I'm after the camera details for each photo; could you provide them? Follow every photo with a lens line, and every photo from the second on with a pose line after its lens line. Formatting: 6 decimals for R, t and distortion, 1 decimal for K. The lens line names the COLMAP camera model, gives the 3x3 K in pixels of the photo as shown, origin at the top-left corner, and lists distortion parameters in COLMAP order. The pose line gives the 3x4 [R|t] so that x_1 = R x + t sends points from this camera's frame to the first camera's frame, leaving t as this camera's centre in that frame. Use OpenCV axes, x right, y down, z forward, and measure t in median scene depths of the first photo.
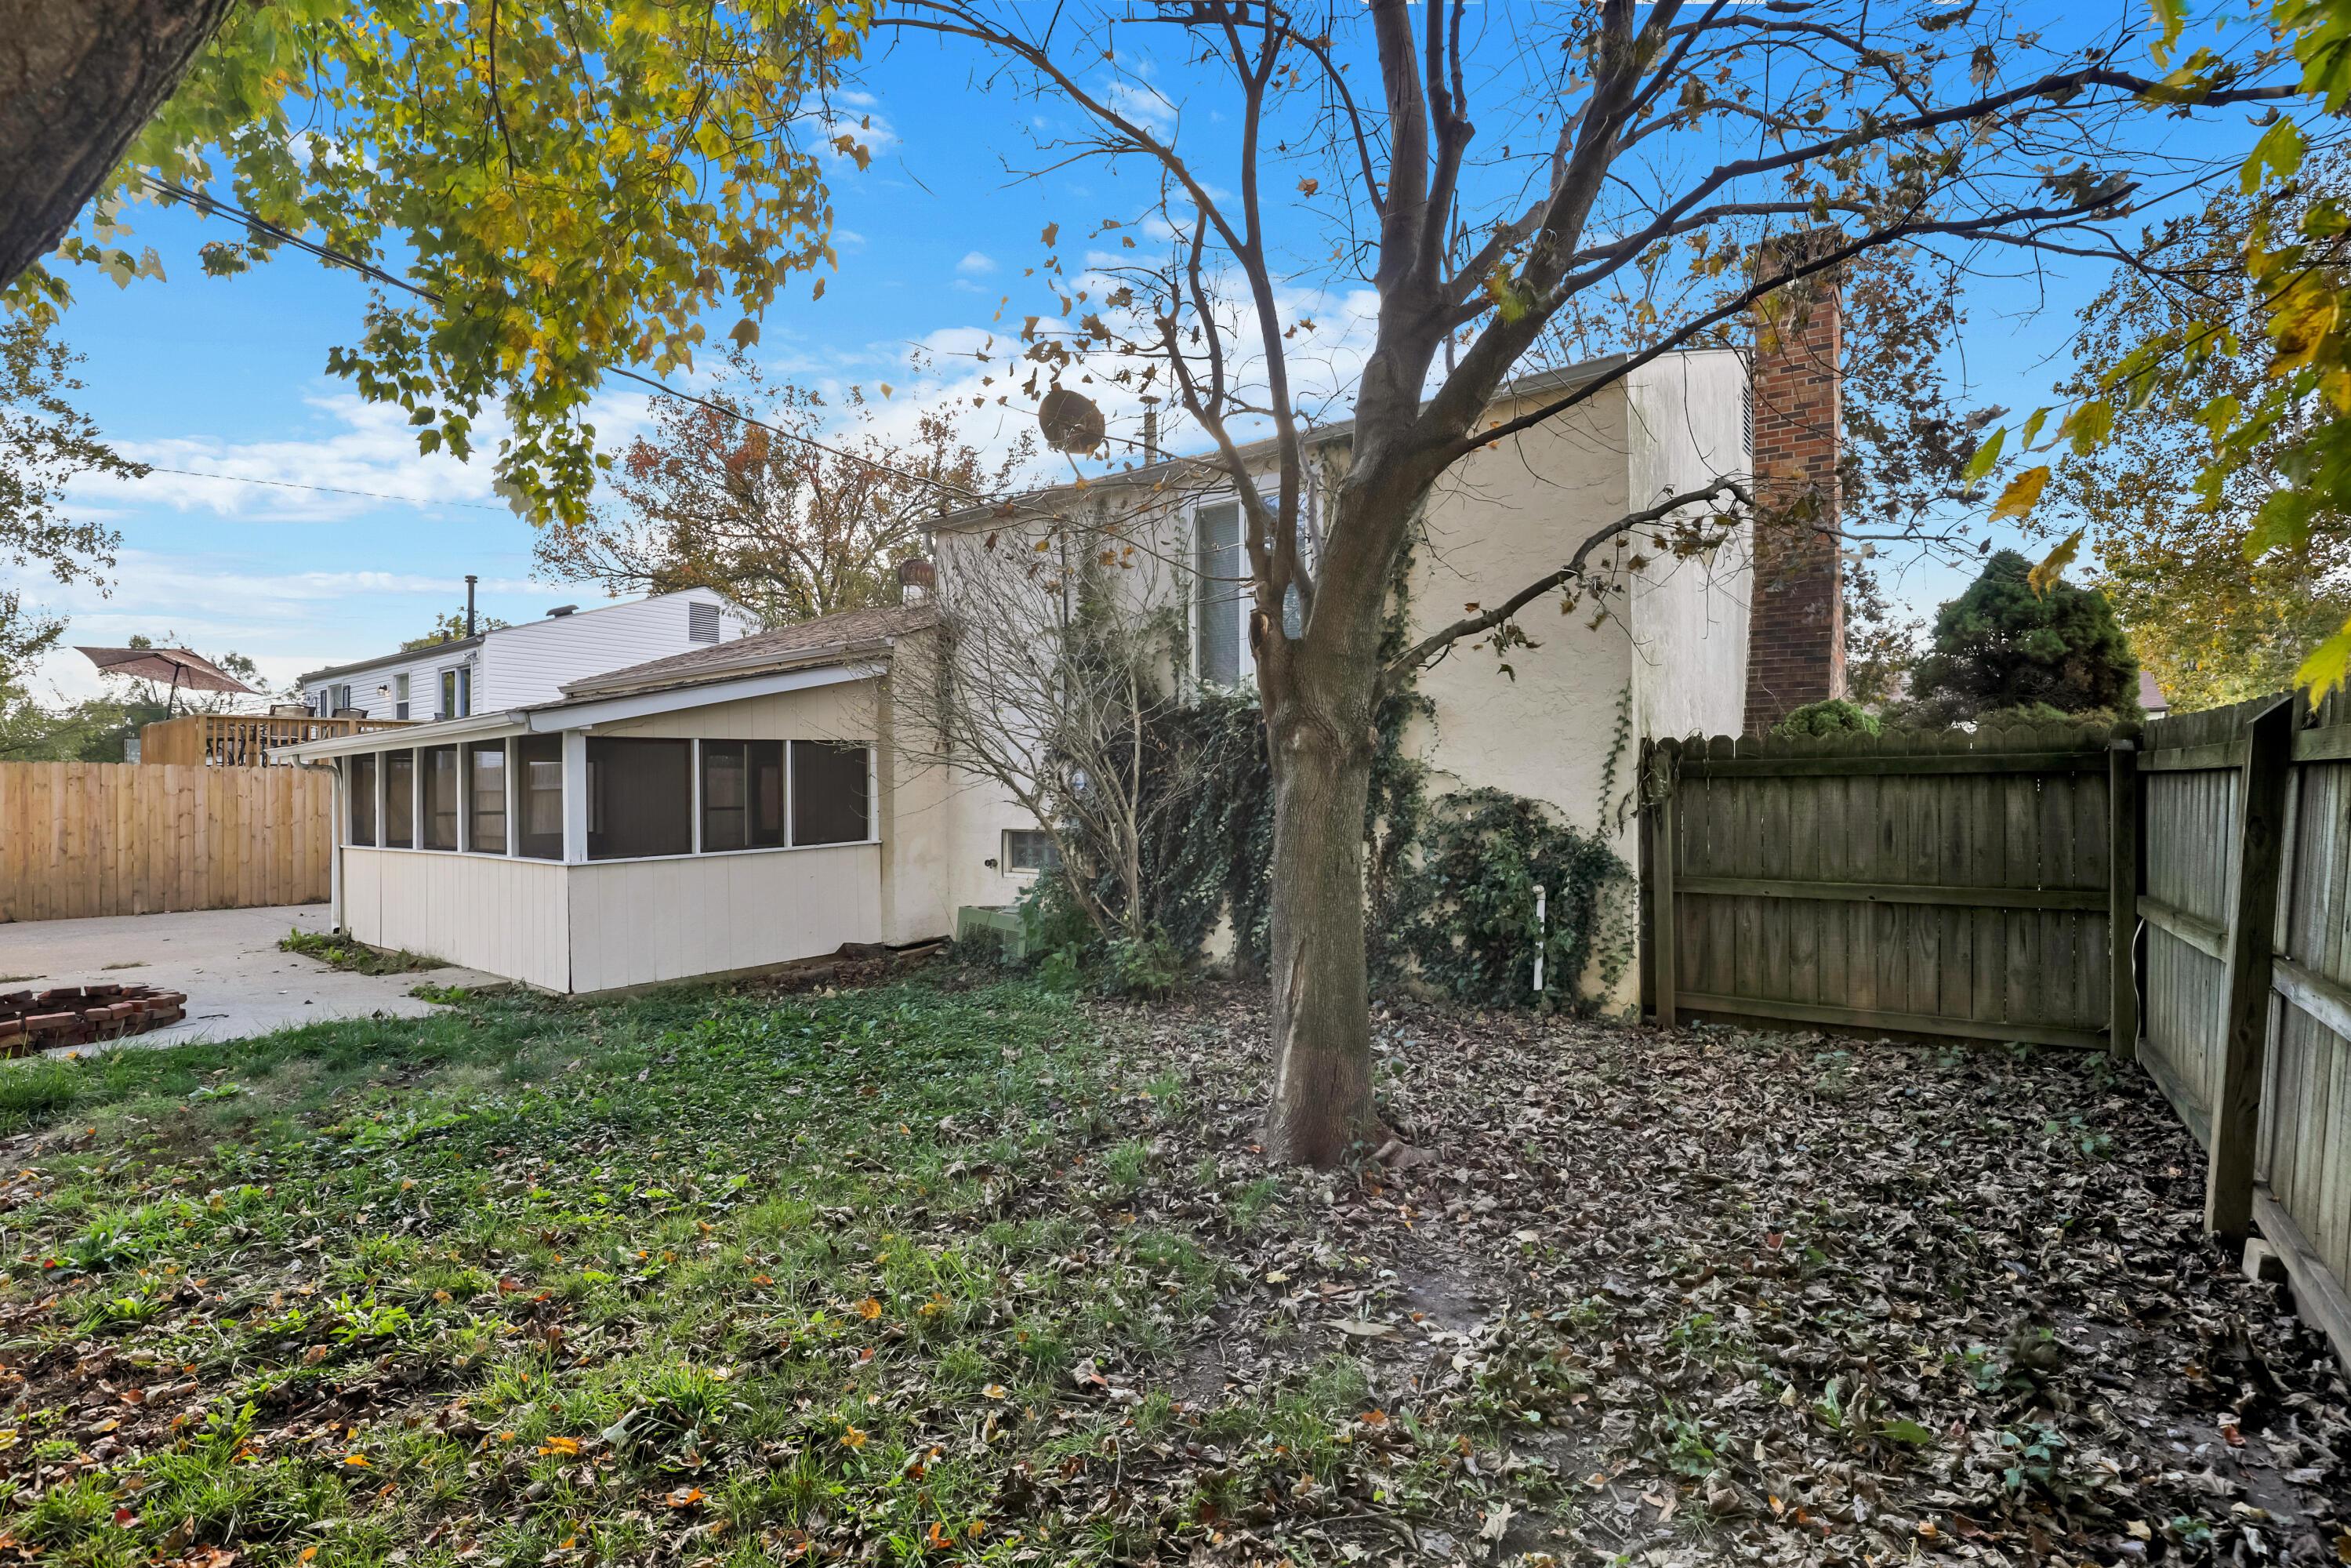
lens RADIAL K [[1107.0, 0, 1162.0], [0, 1107.0, 791.9], [0, 0, 1]] dist [-0.000551, 0.000163]
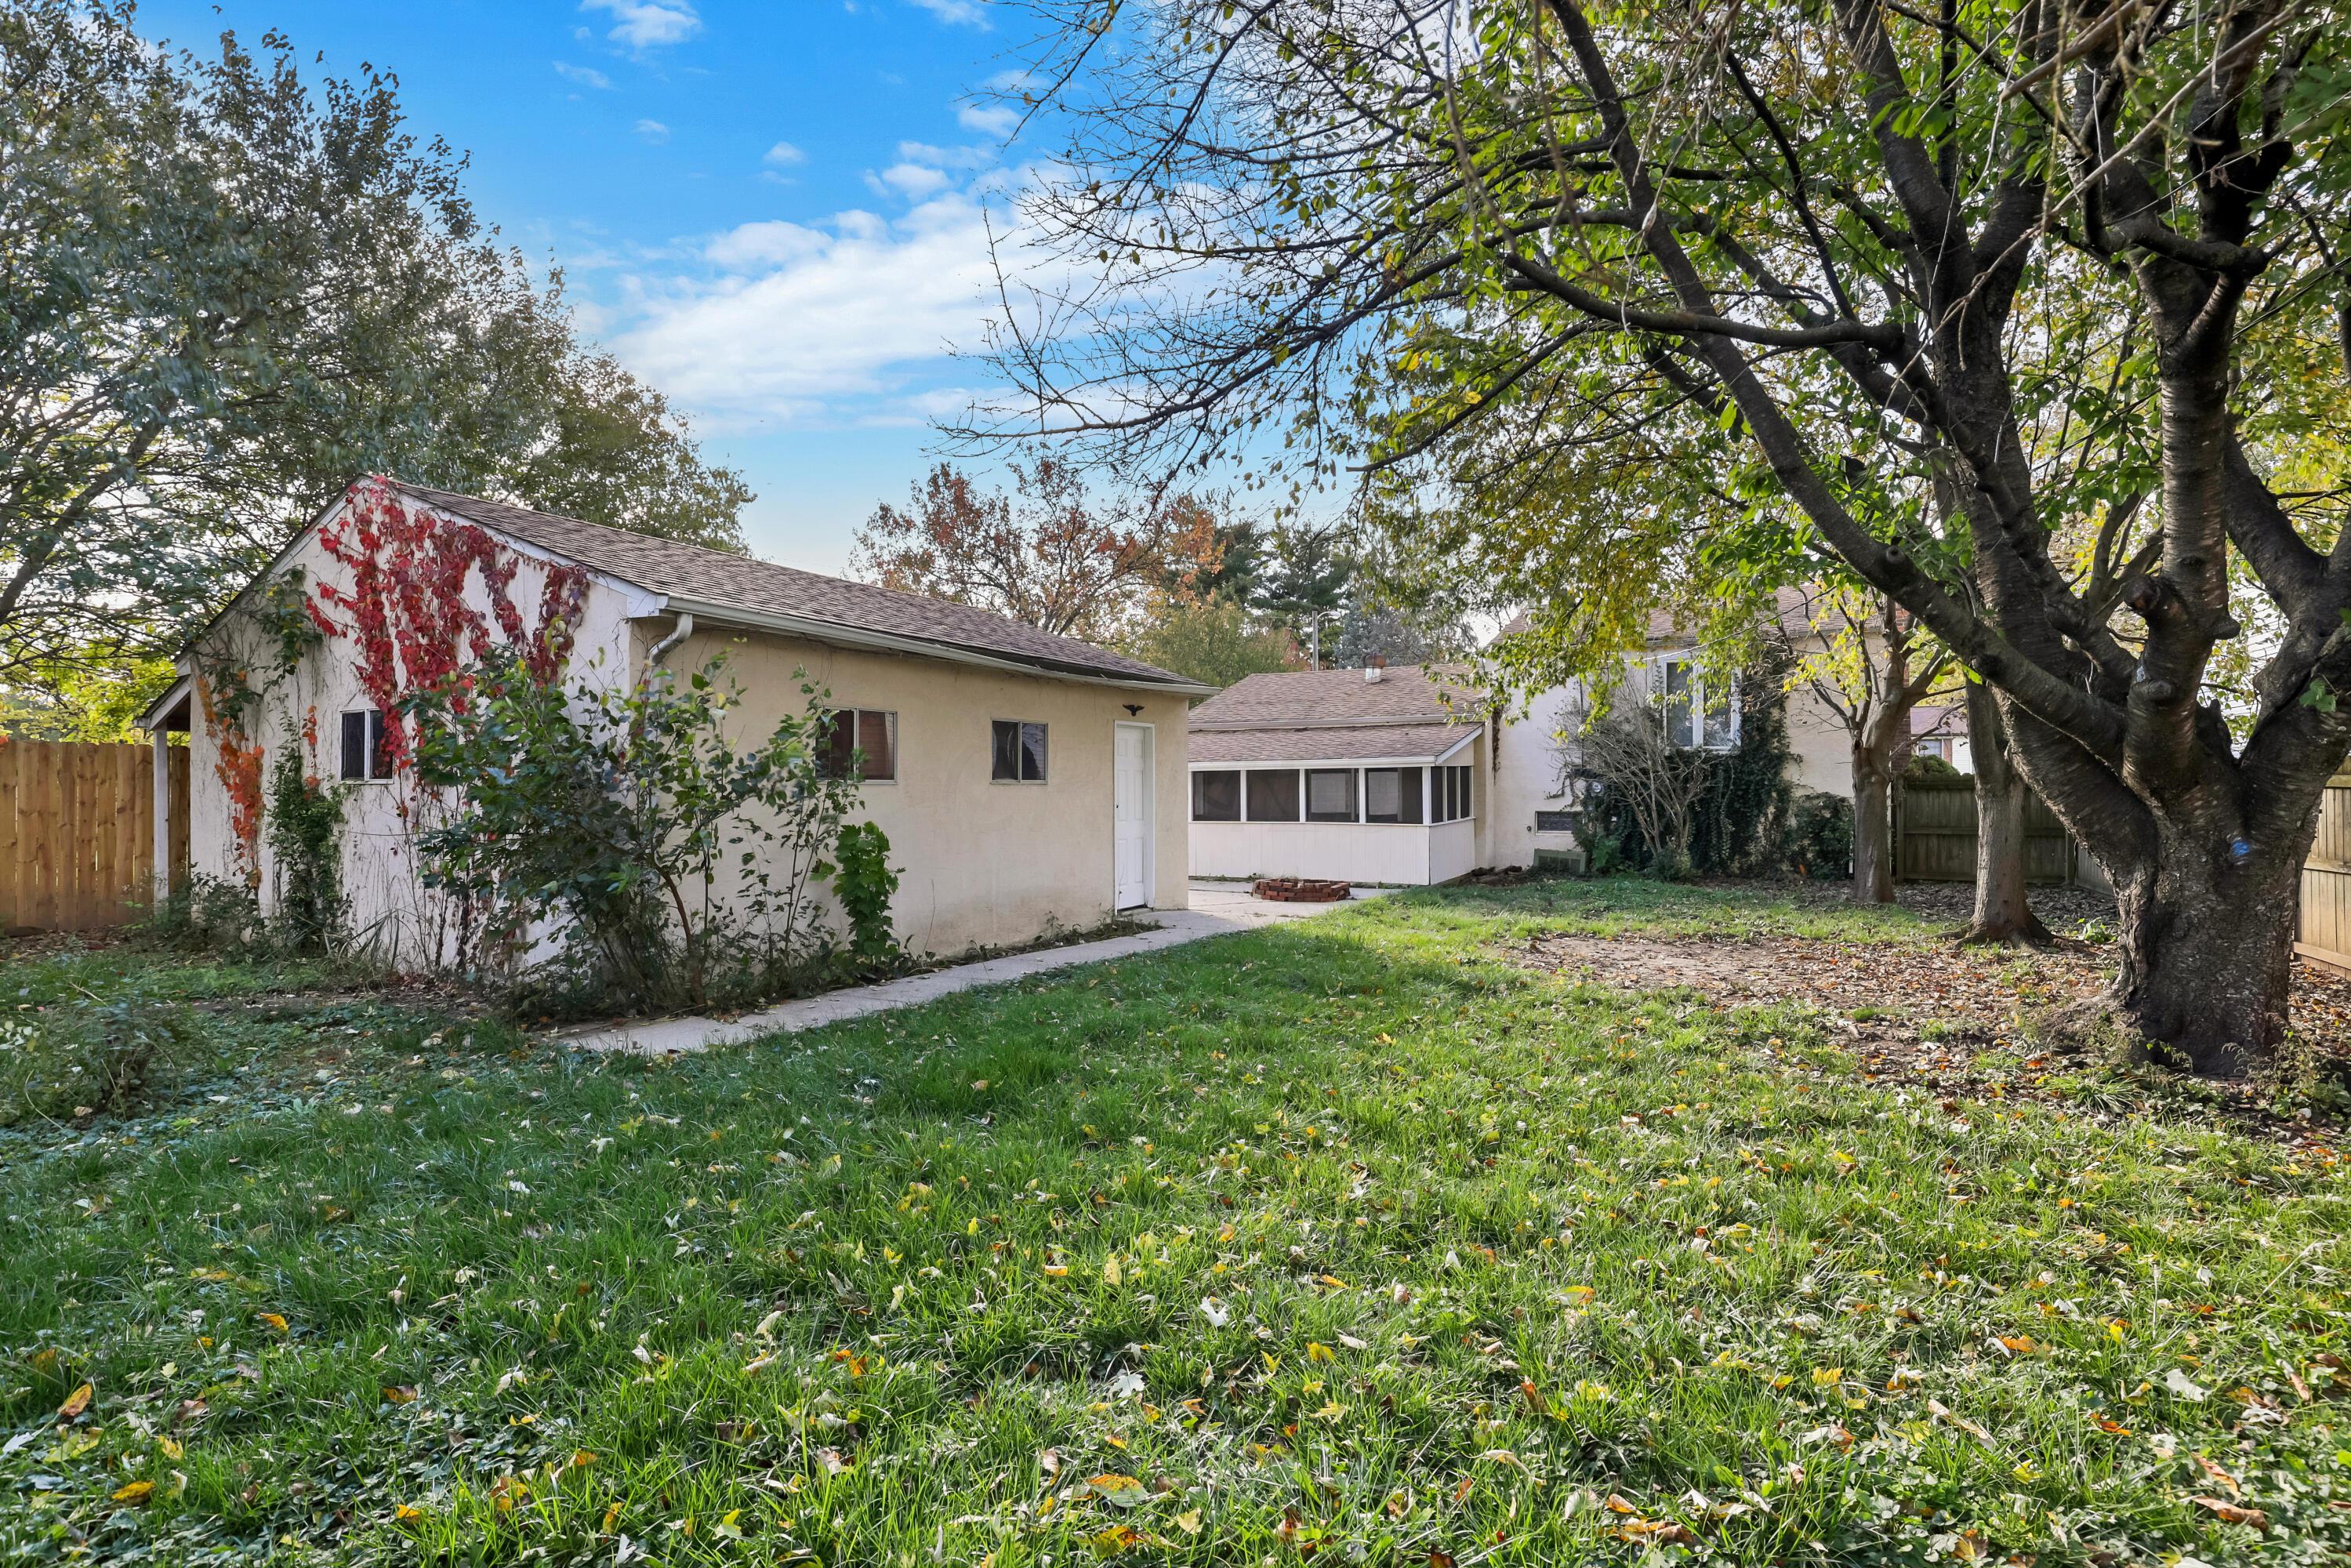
lens RADIAL K [[1107.0, 0, 1184.9], [0, 1107.0, 796.3], [0, 0, 1]] dist [-0.000551, 0.000163]
pose [[0.986453, 0.006892, 0.163897, -1.249629], [-0.007537, 0.999966, 0.003311, 0.006237], [-0.163868, -0.004501, 0.986472, -0.982873]]
